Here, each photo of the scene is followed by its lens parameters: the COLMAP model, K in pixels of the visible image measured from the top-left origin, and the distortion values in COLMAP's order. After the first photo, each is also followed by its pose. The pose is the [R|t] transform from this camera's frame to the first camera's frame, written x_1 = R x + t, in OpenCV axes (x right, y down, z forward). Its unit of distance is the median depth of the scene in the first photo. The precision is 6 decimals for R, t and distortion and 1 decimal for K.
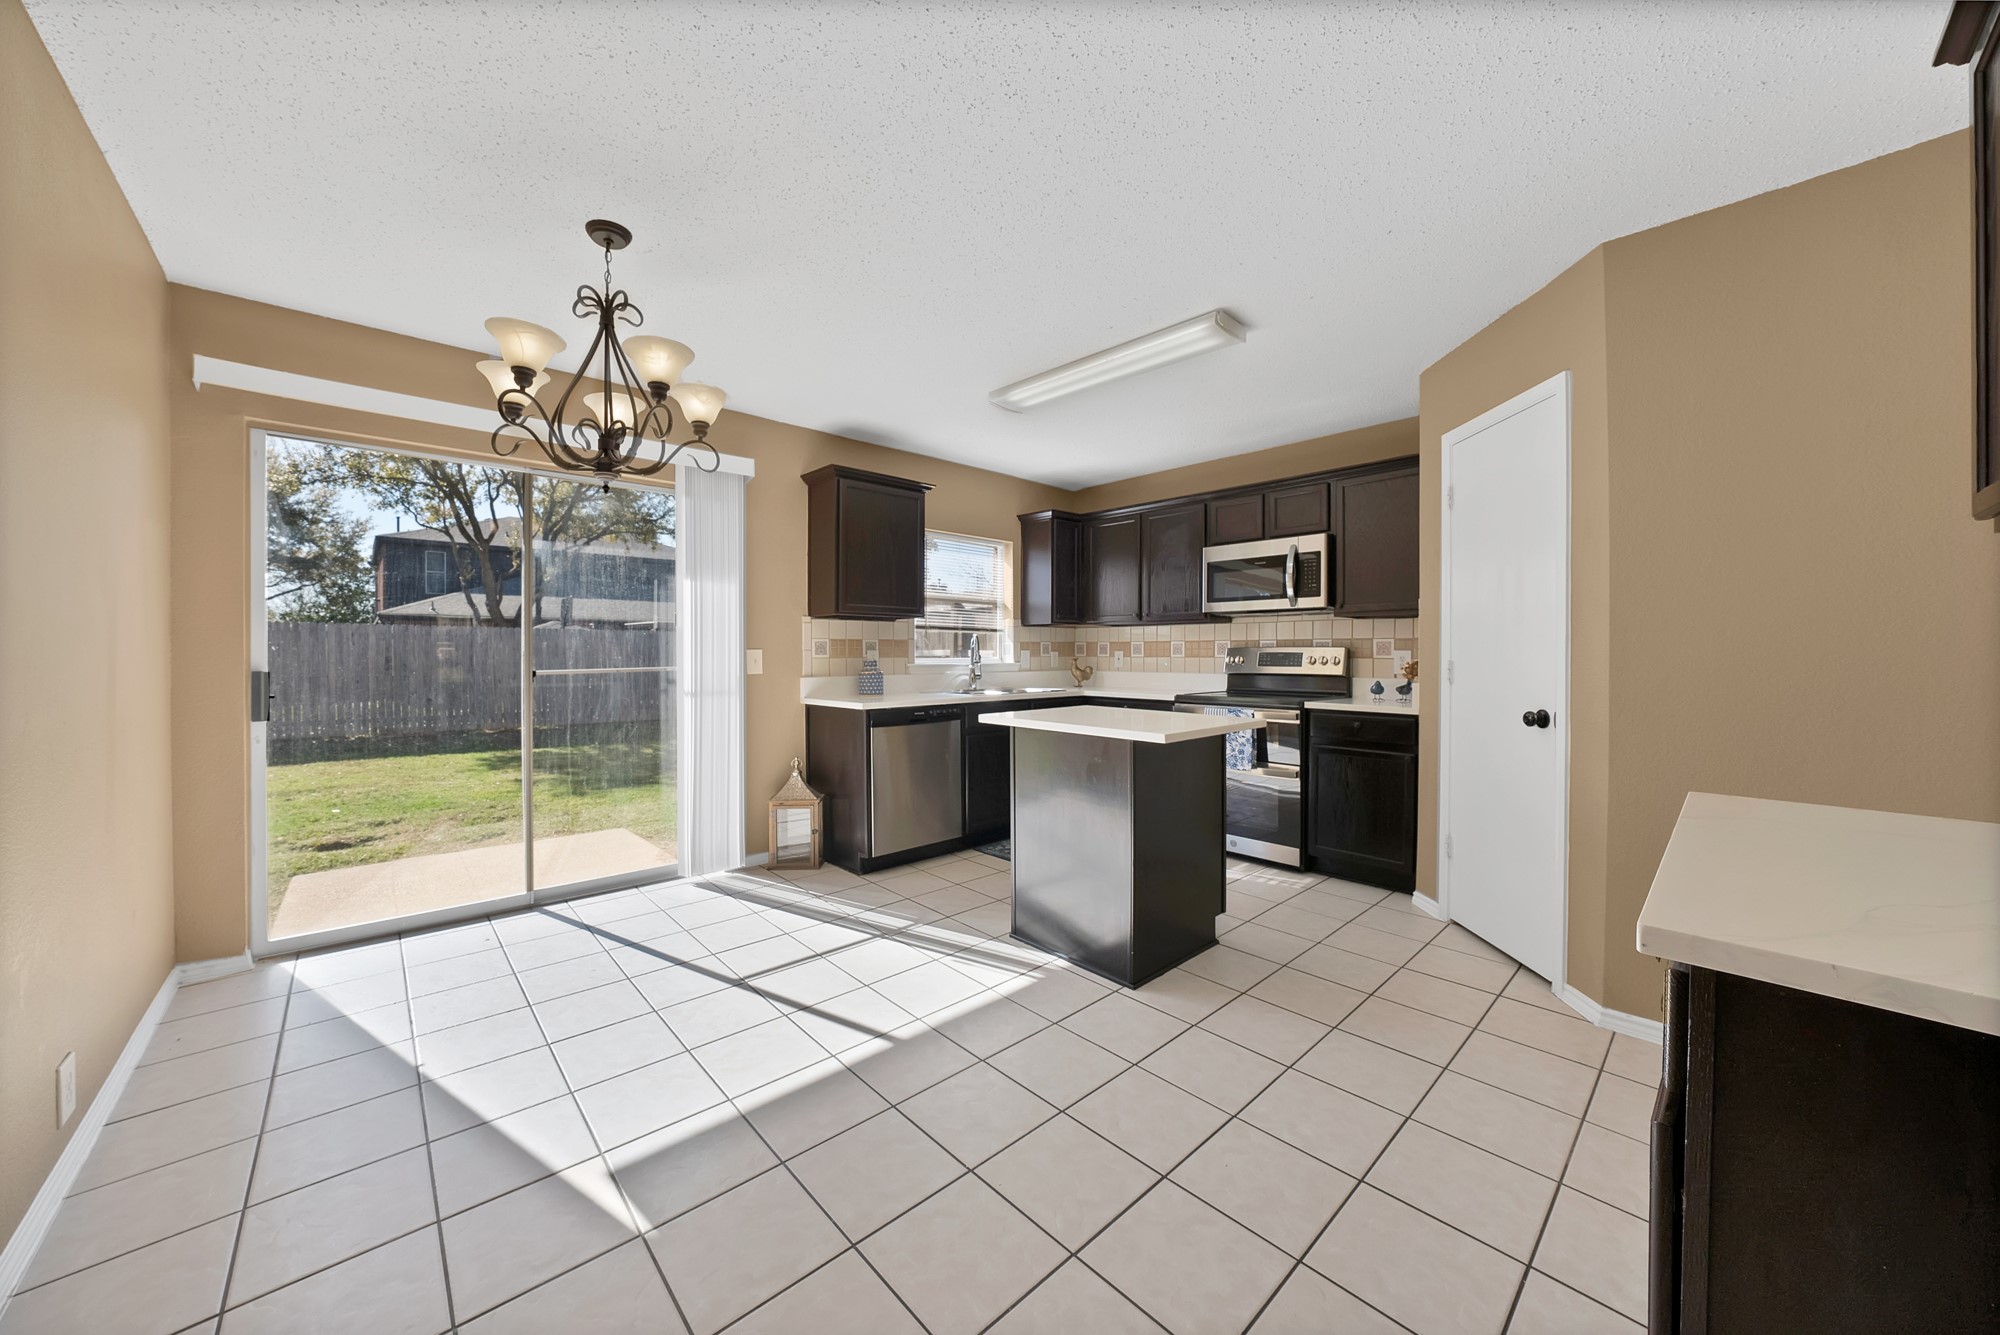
lens RADIAL K [[712.3, 0, 998.7], [0, 712.3, 649.7], [0, 0, 1]] dist [-0.026367, 0.004468]
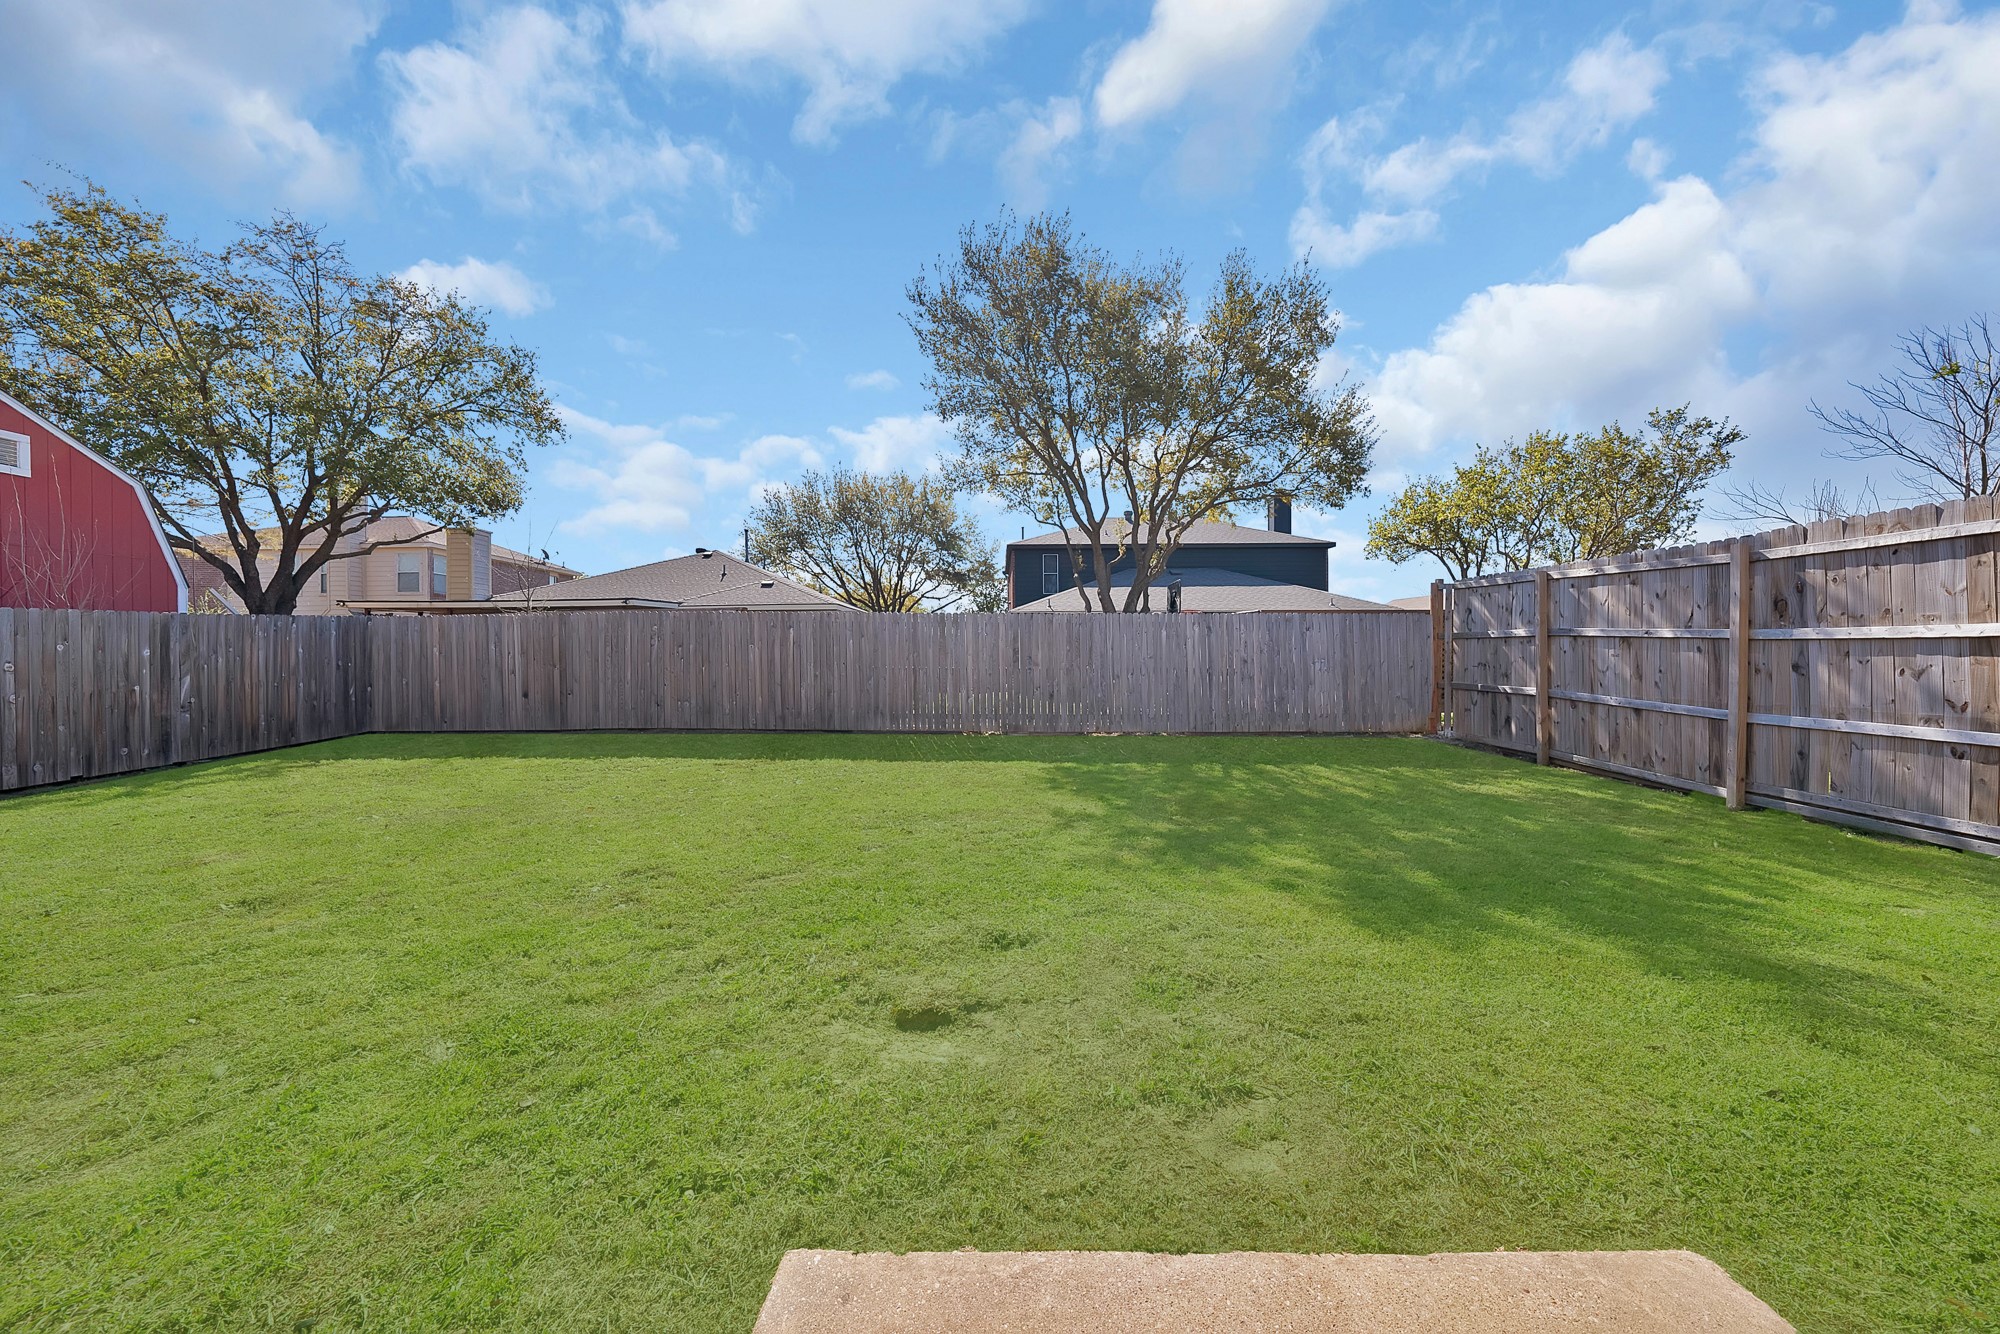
lens RADIAL K [[712.3, 0, 997.9], [0, 712.3, 669.0], [0, 0, 1]] dist [-0.026367, 0.004468]
pose [[0.733654, 0.002836, -0.679517, -0.166550], [0.011025, 0.999810, 0.016076, 0.014072], [0.679433, -0.019286, 0.733484, 0.194892]]
